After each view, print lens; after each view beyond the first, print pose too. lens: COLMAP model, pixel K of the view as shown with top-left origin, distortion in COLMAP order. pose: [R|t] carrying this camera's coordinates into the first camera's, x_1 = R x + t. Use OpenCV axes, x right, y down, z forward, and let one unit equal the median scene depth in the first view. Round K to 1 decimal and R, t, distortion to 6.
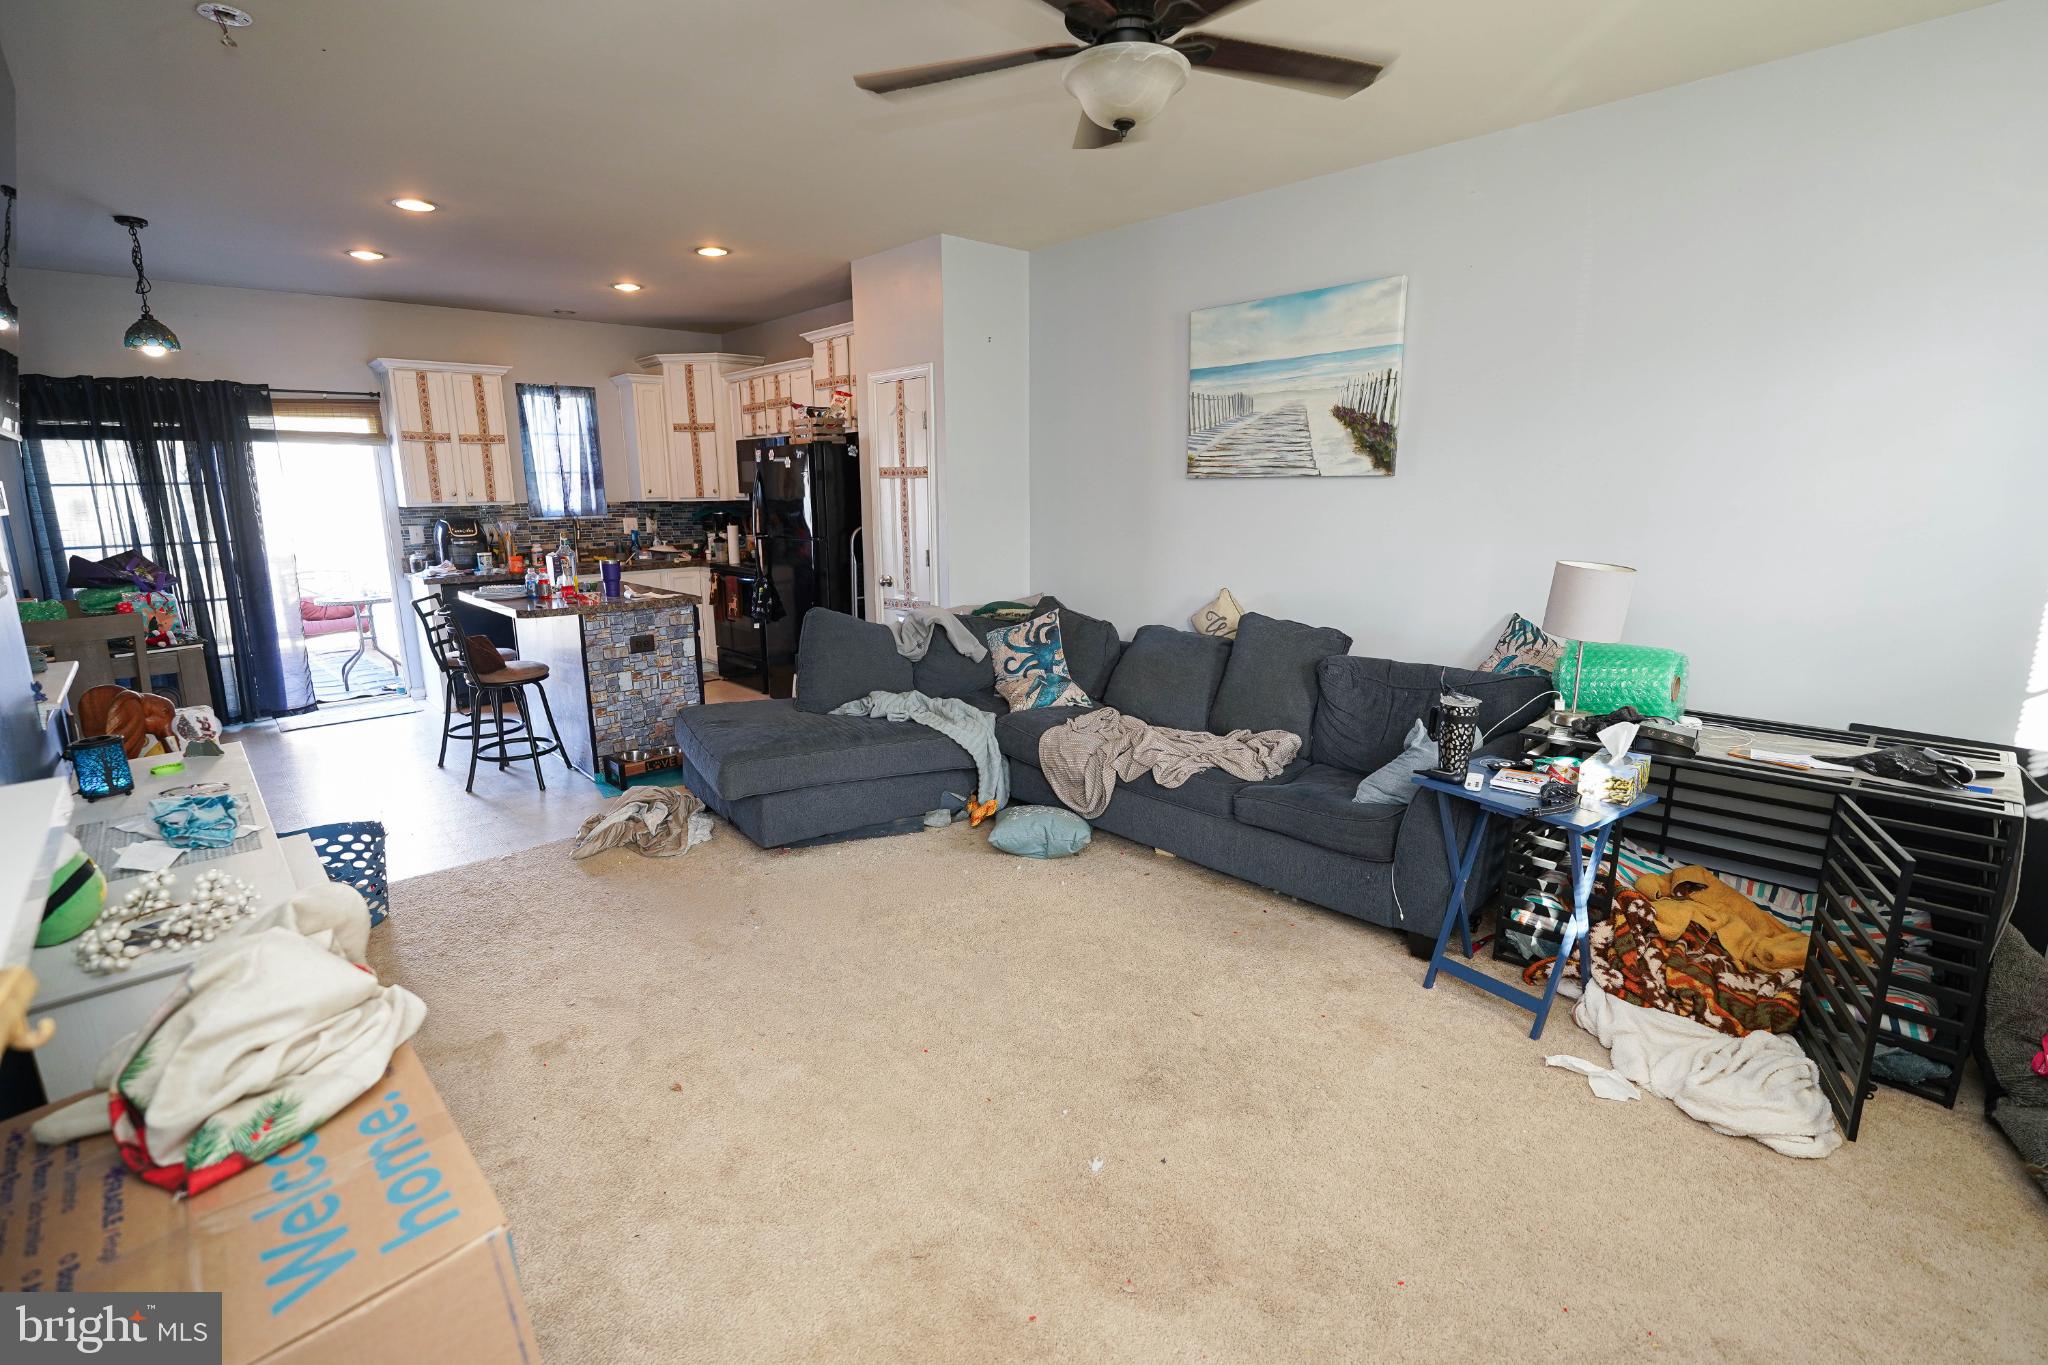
lens RADIAL K [[892.4, 0, 1024.5], [0, 892.4, 681.5], [0, 0, 1]] dist [-0.009384, 0.000359]
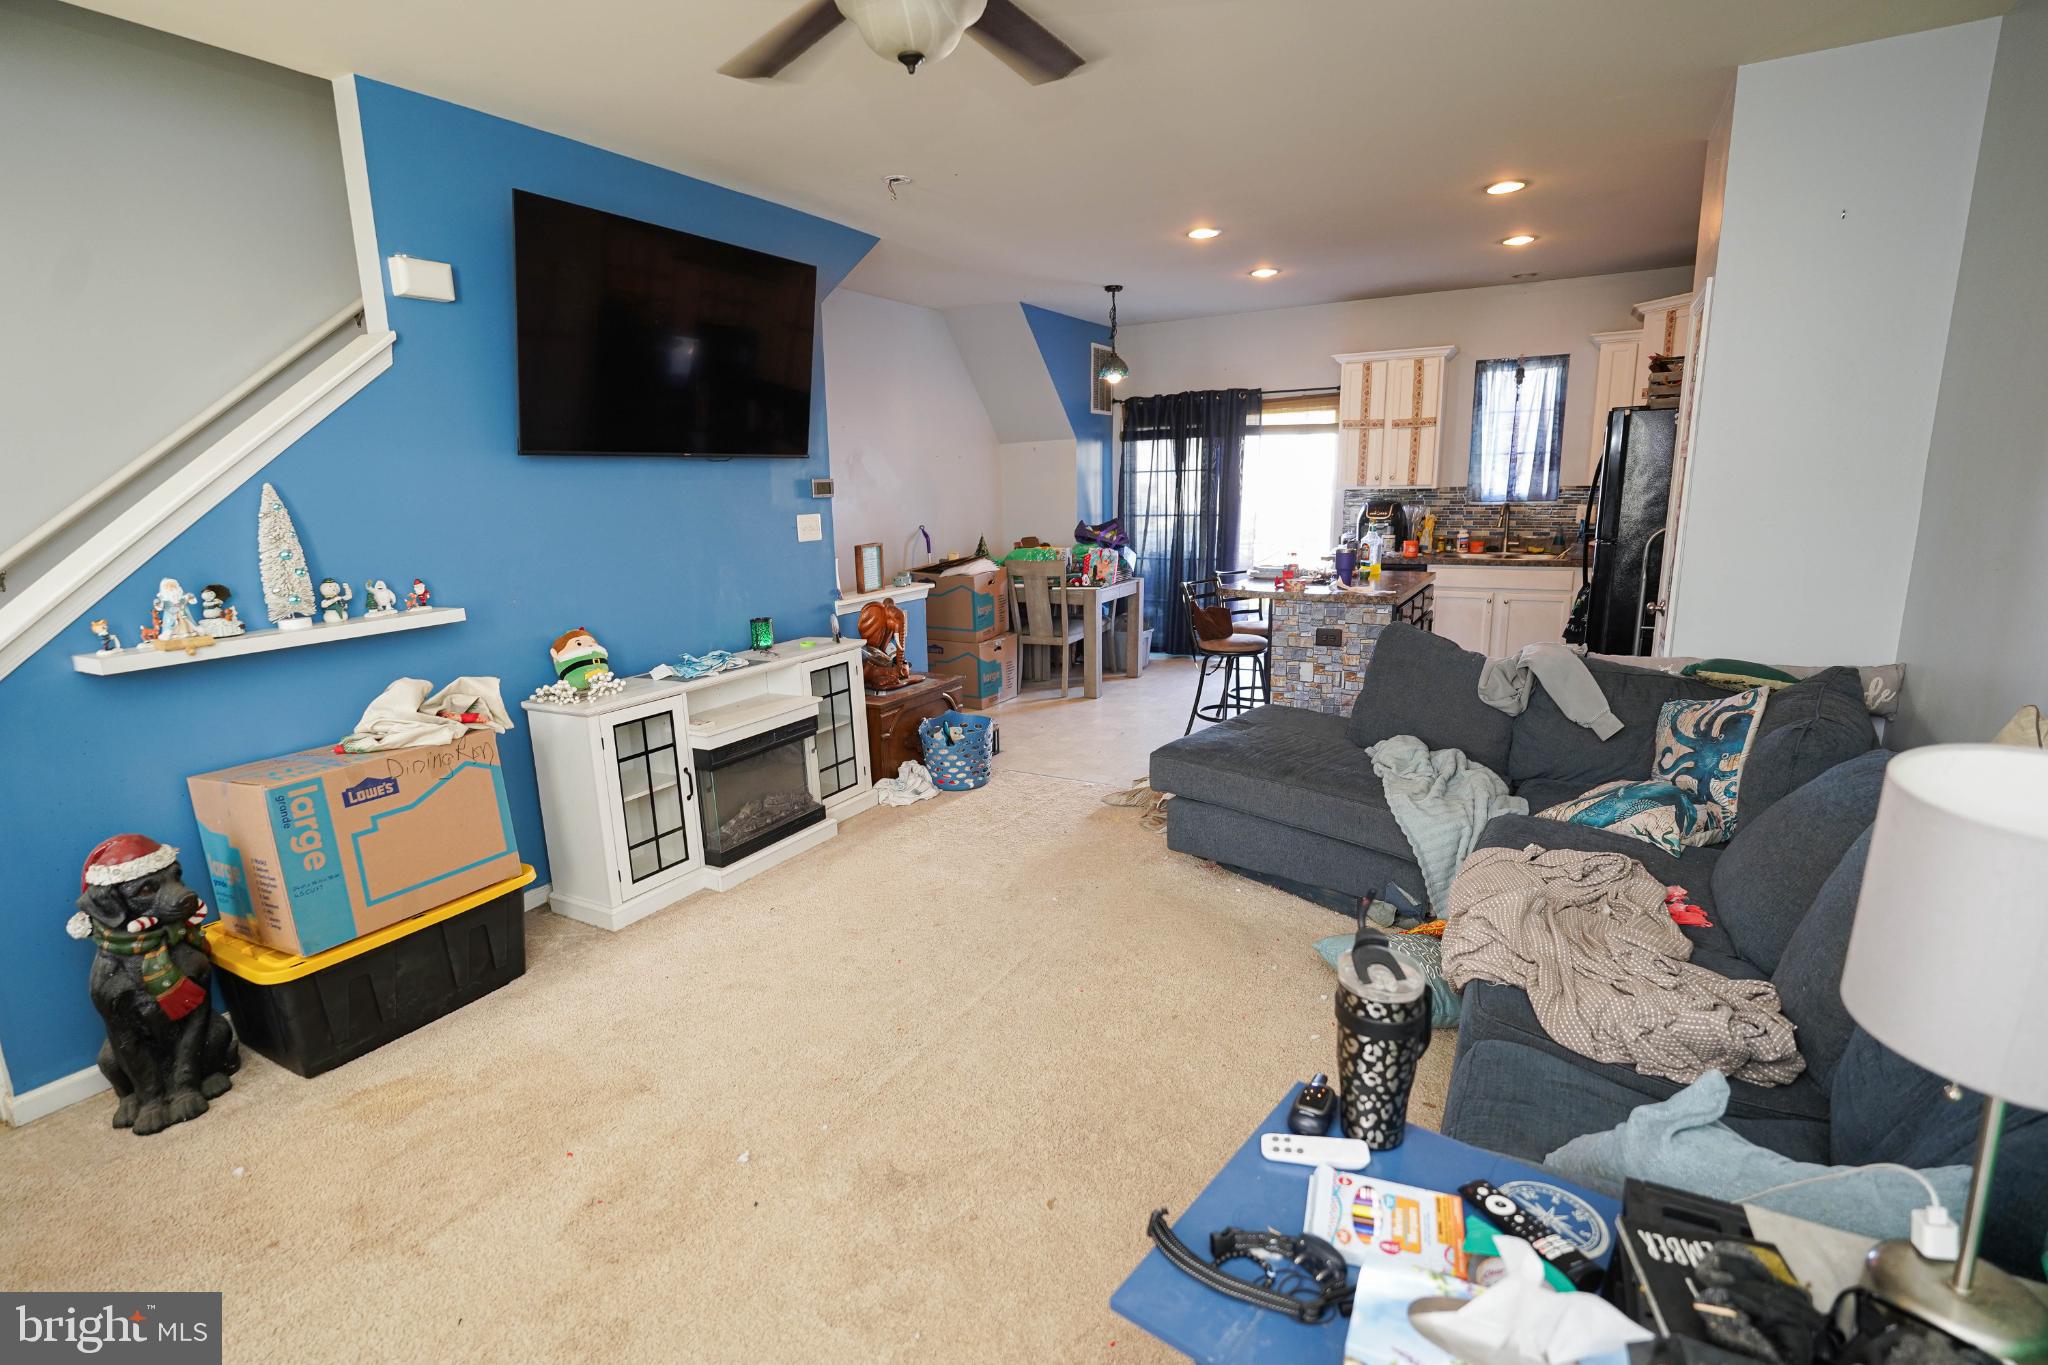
lens RADIAL K [[966.1, 0, 1017.9], [0, 966.1, 681.1], [0, 0, 1]] dist [-0.002949, -0.001320]
pose [[0.333264, 0.194721, -0.922507, 0.317124], [-0.187638, 0.972566, 0.137502, -0.056792], [0.923973, 0.127273, 0.360659, 0.238101]]
